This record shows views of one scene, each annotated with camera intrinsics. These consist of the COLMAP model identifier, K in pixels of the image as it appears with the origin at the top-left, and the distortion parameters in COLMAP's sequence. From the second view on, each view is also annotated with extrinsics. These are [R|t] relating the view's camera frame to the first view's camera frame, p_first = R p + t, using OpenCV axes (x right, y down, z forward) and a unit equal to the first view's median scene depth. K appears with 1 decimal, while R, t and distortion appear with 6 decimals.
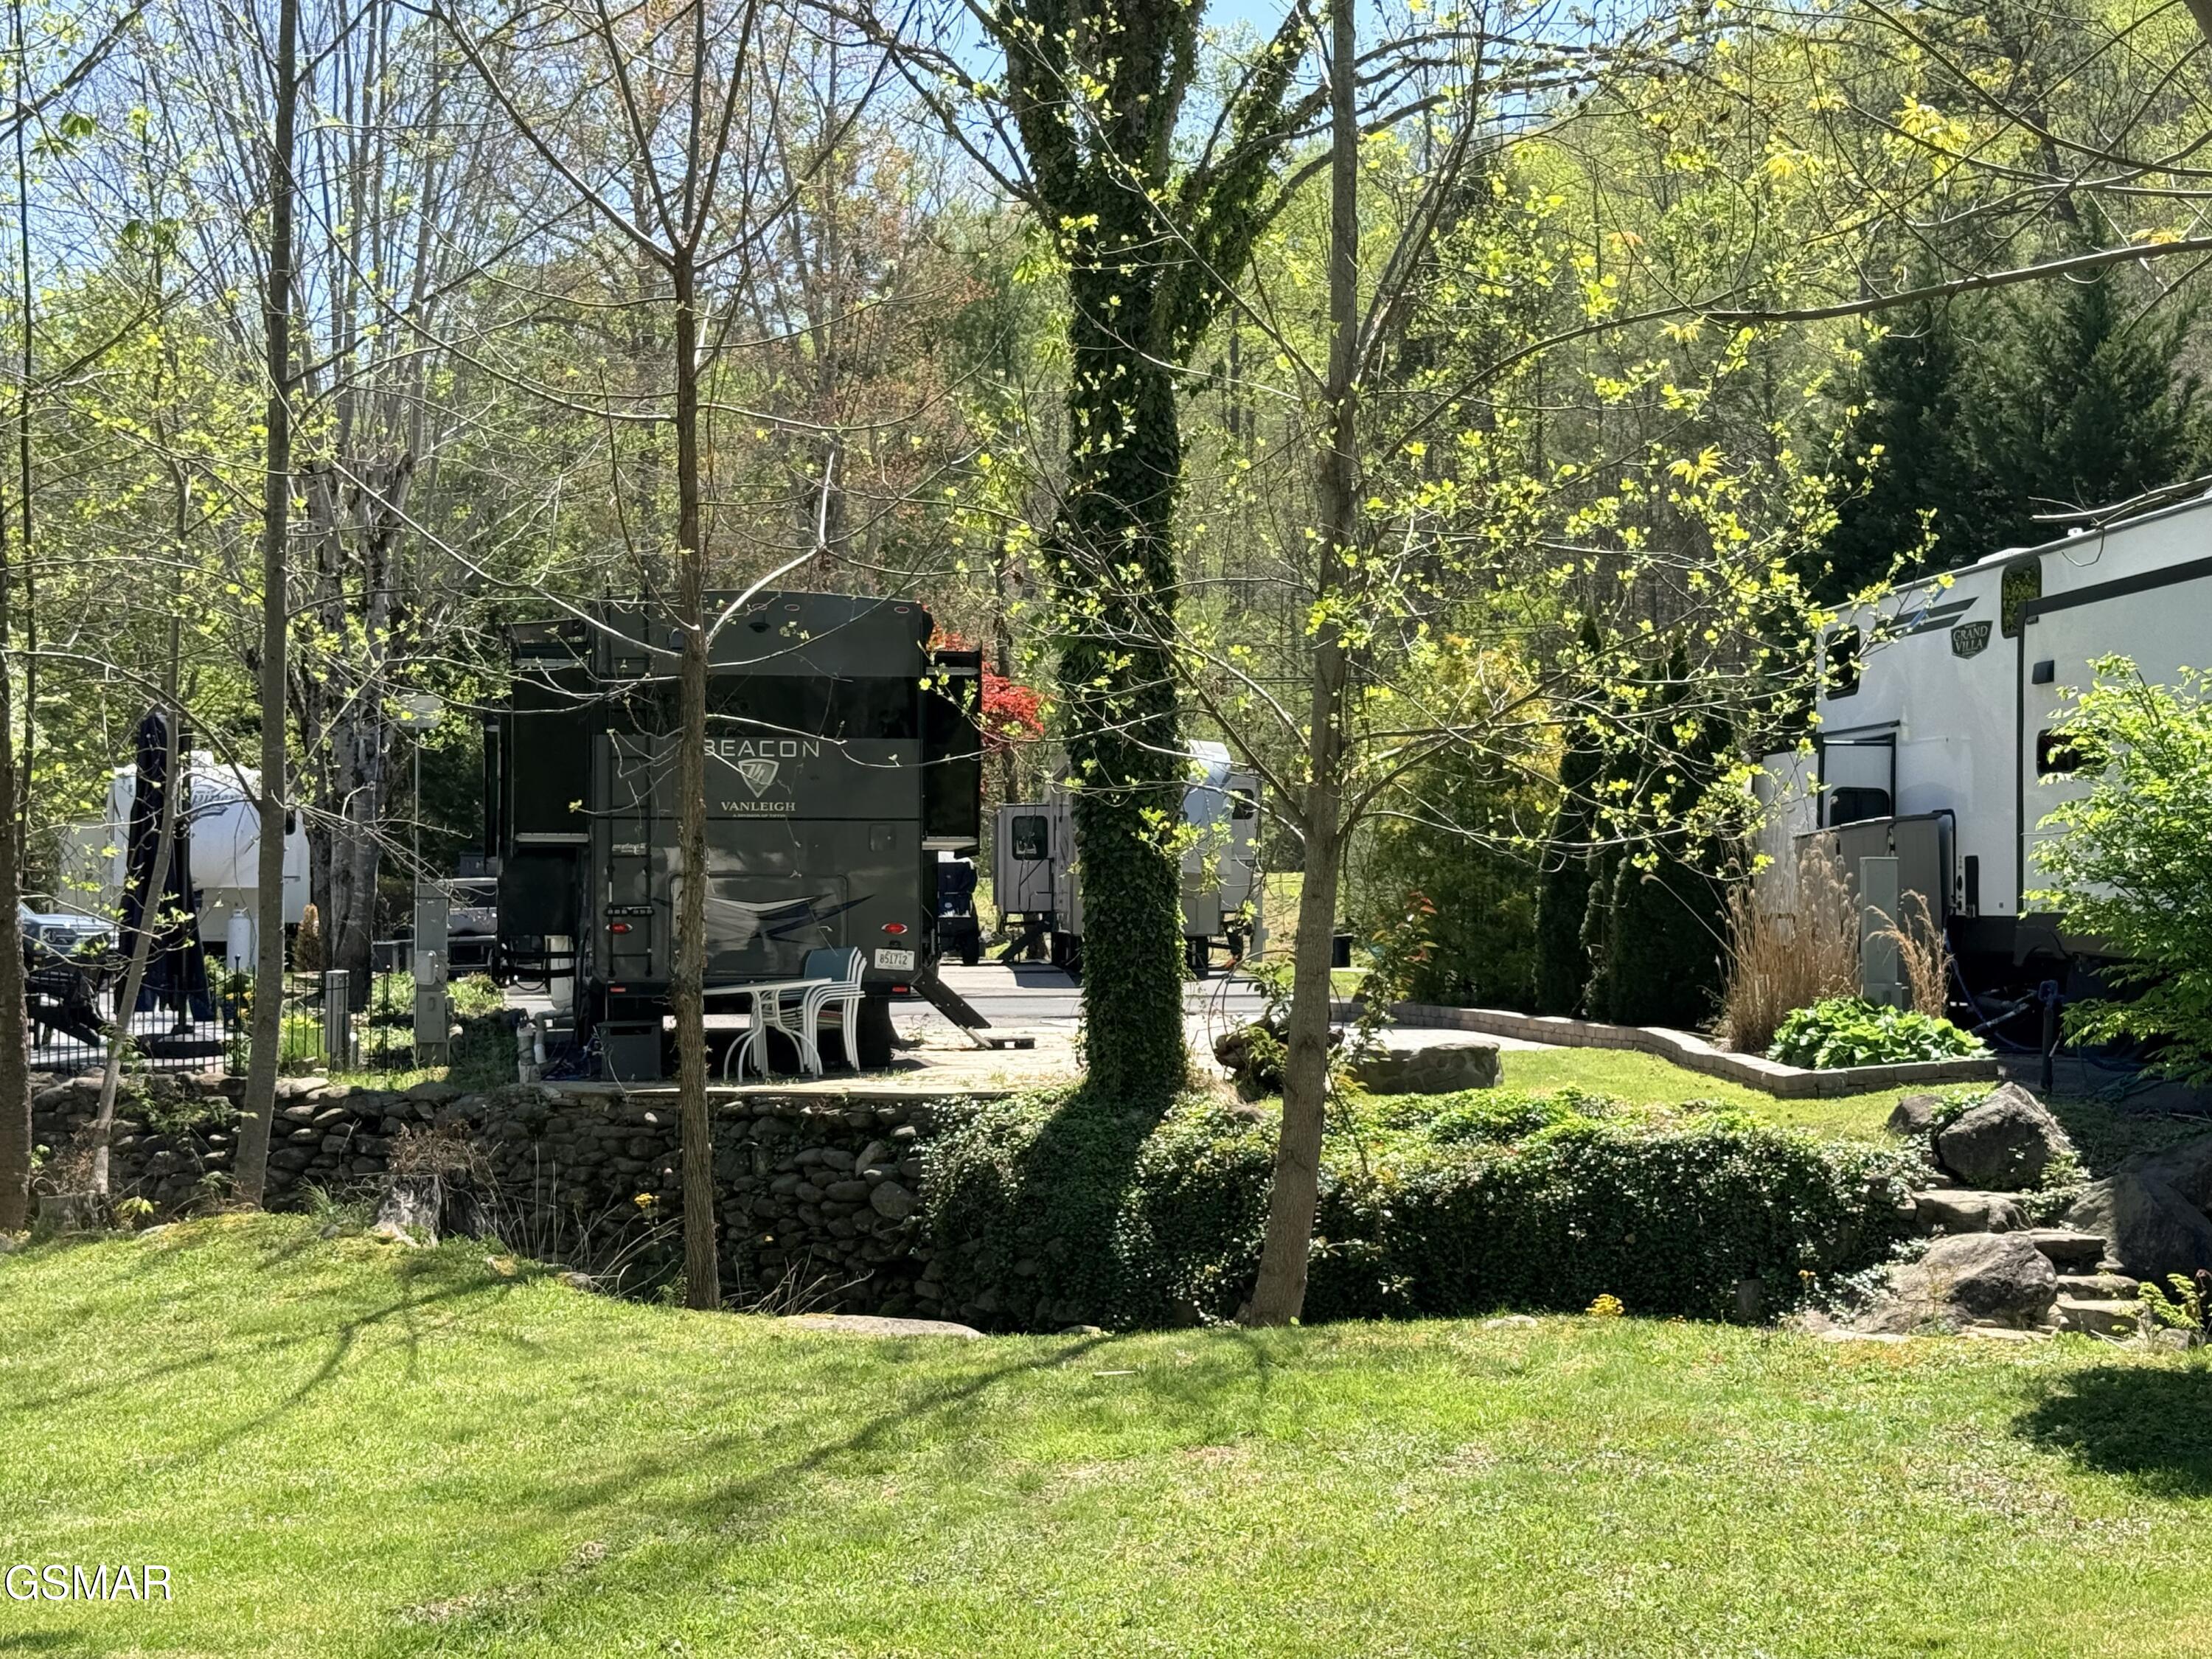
lens RADIAL K [[3459.9, 0, 1106.0], [0, 3459.9, 829.5], [0, 0, 1]] dist [0.157119, 0.032364]
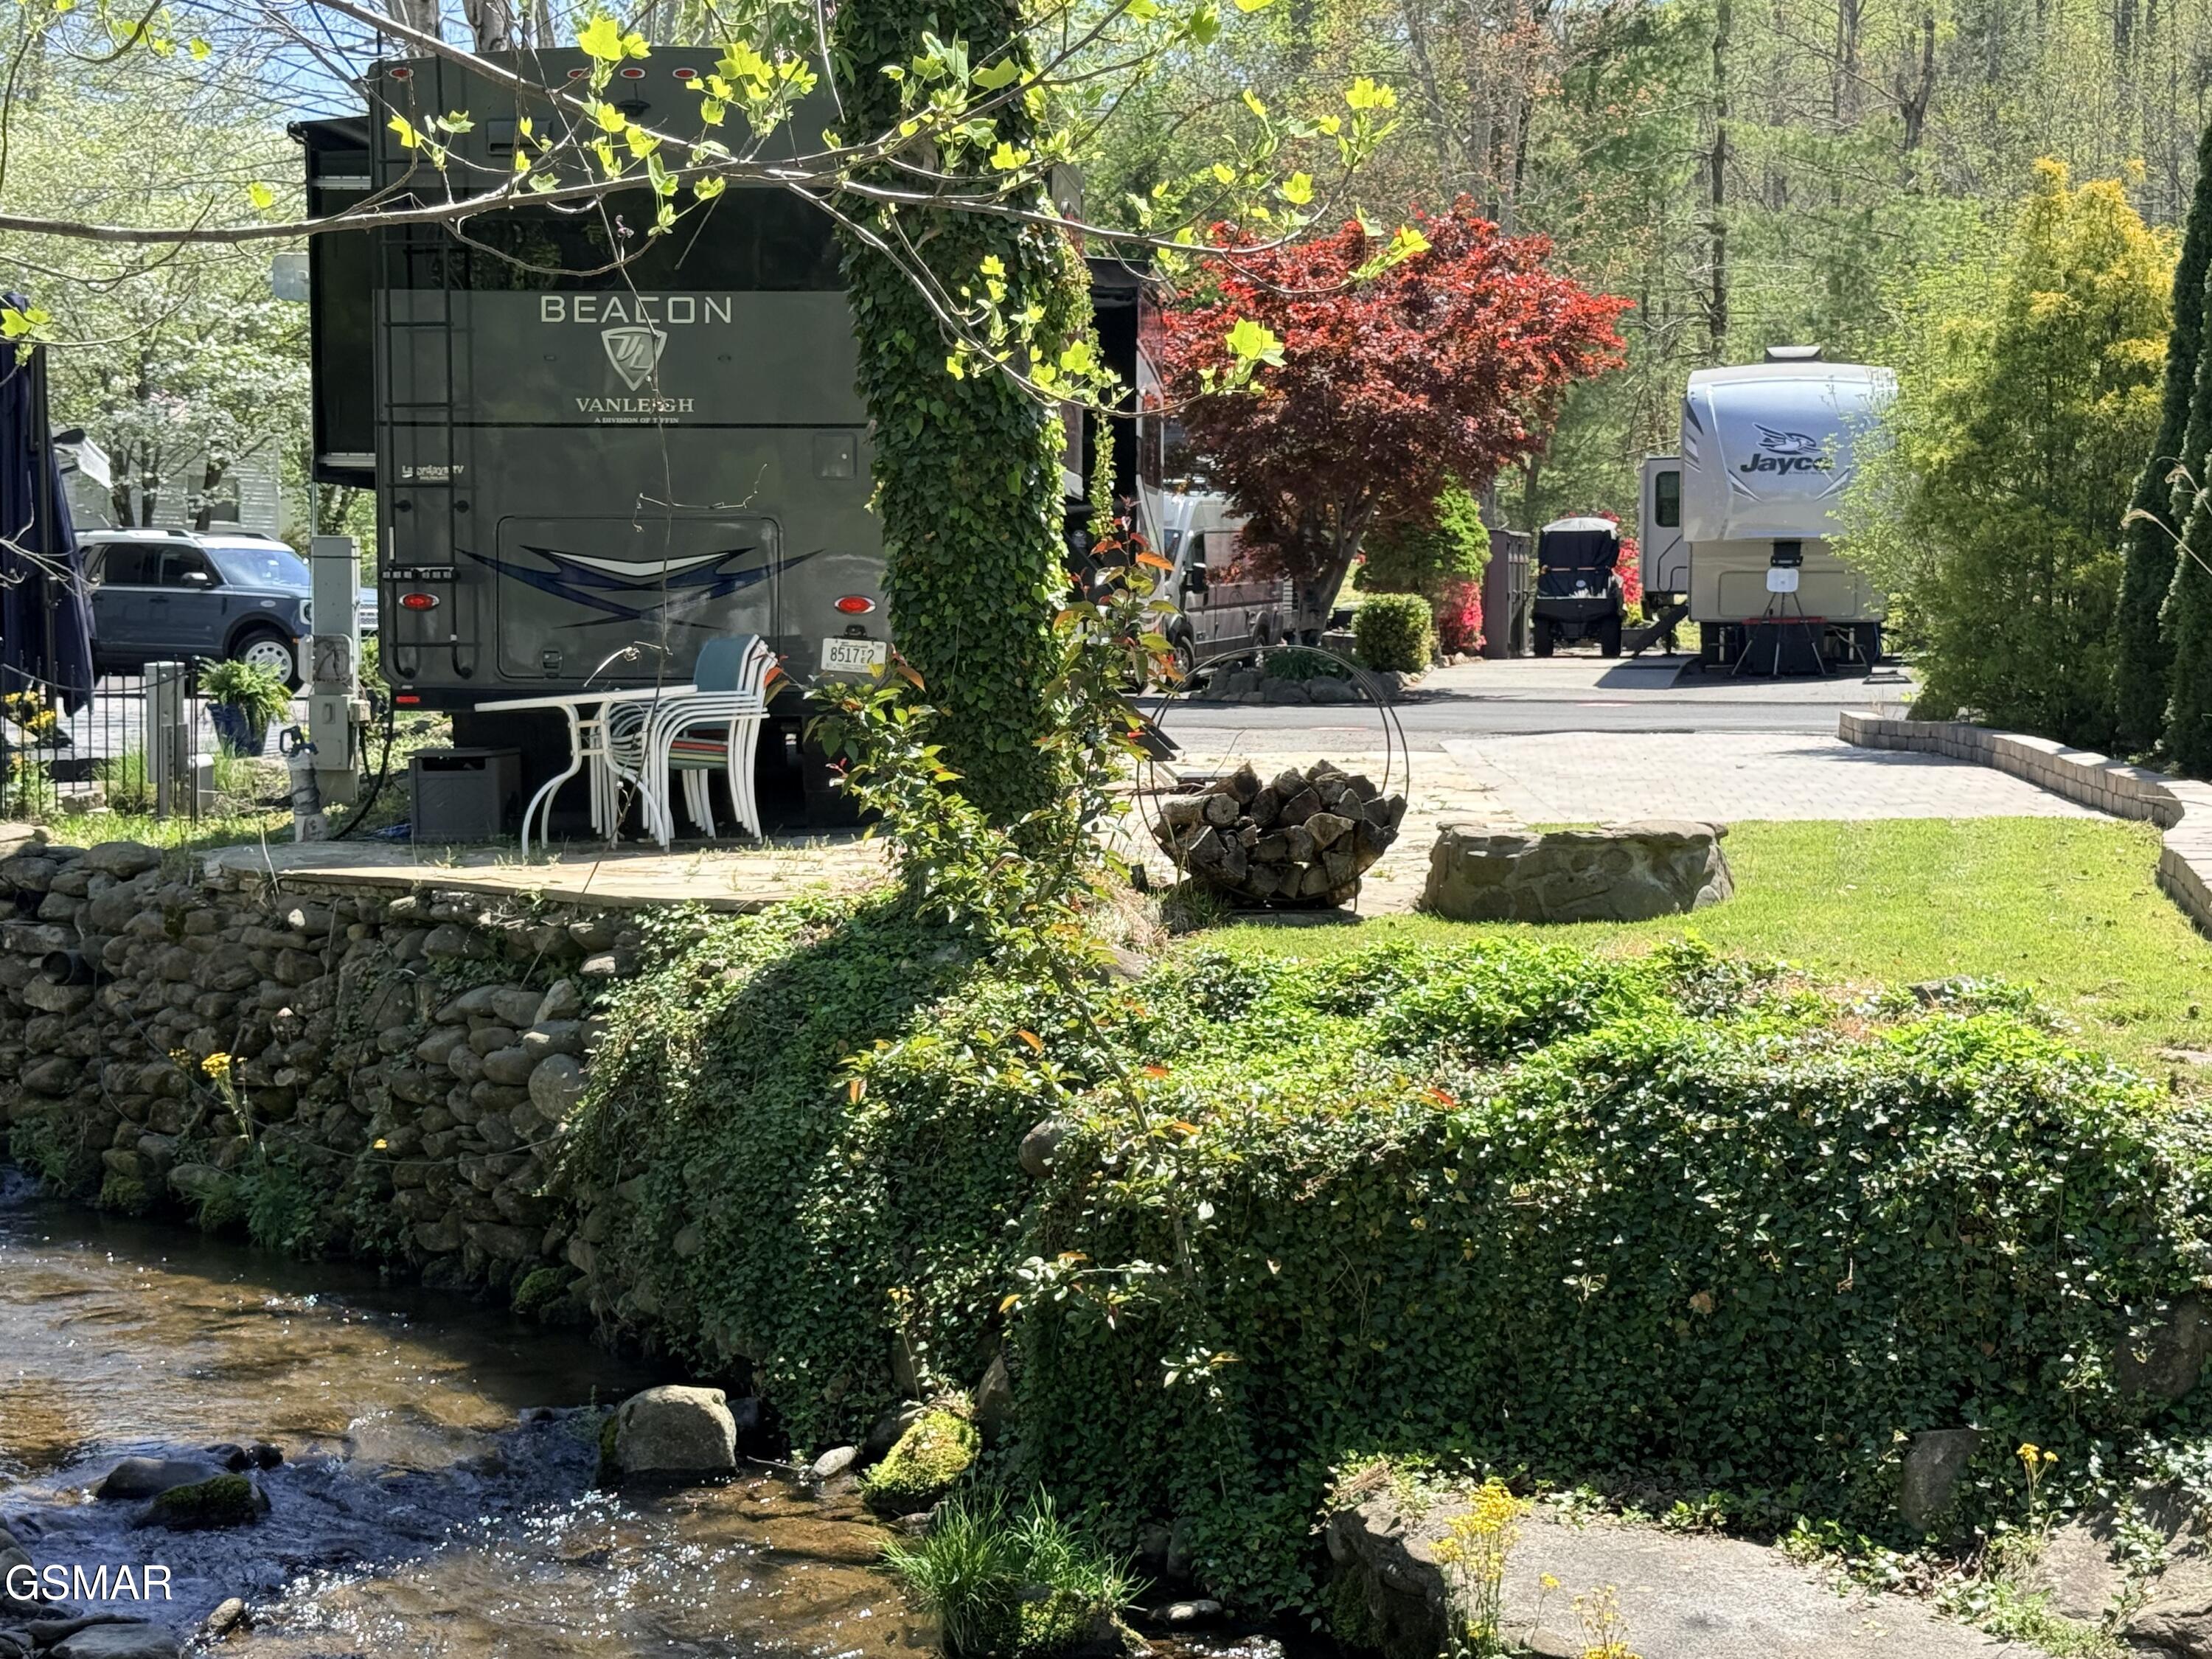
lens RADIAL K [[3459.9, 0, 1106.0], [0, 3459.9, 829.5], [0, 0, 1]] dist [0.157119, 0.032364]
pose [[0.963608, 0.021726, -0.266434, 0.188948], [0.002485, 0.995921, 0.090199, 0.016642], [0.267307, -0.087579, 0.959623, 0.541275]]
